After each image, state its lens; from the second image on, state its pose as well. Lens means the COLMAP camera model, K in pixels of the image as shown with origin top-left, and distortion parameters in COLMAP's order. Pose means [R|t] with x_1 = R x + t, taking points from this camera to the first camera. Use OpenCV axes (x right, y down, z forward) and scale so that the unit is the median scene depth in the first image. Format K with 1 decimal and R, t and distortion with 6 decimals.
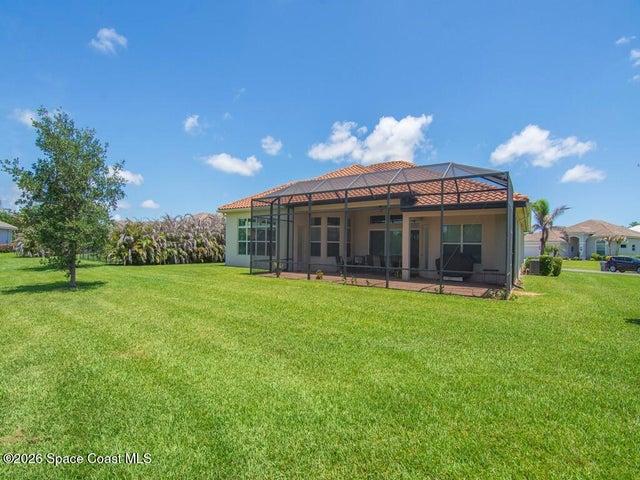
lens RADIAL K [[317.9, 0, 320.0], [0, 317.9, 244.4], [0, 0, 1]] dist [0.002971, -0.008801]
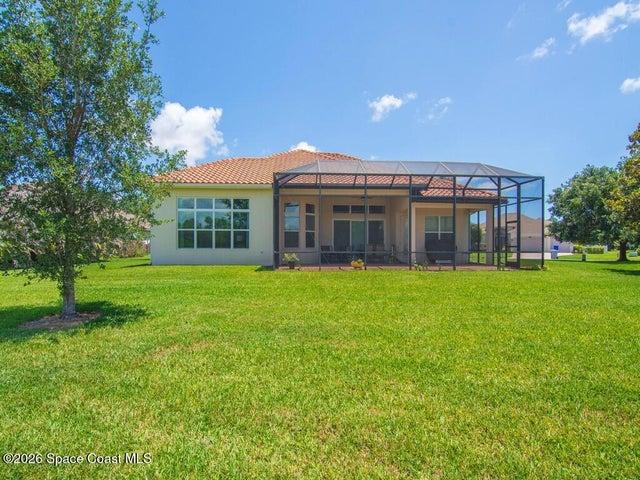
lens RADIAL K [[317.9, 0, 319.0], [0, 317.9, 238.2], [0, 0, 1]] dist [0.002971, -0.008801]
pose [[0.803722, -0.005801, 0.594977, -0.479605], [0.005918, 0.999981, 0.001755, 0.011314], [-0.594976, 0.002110, 0.803741, 0.254303]]
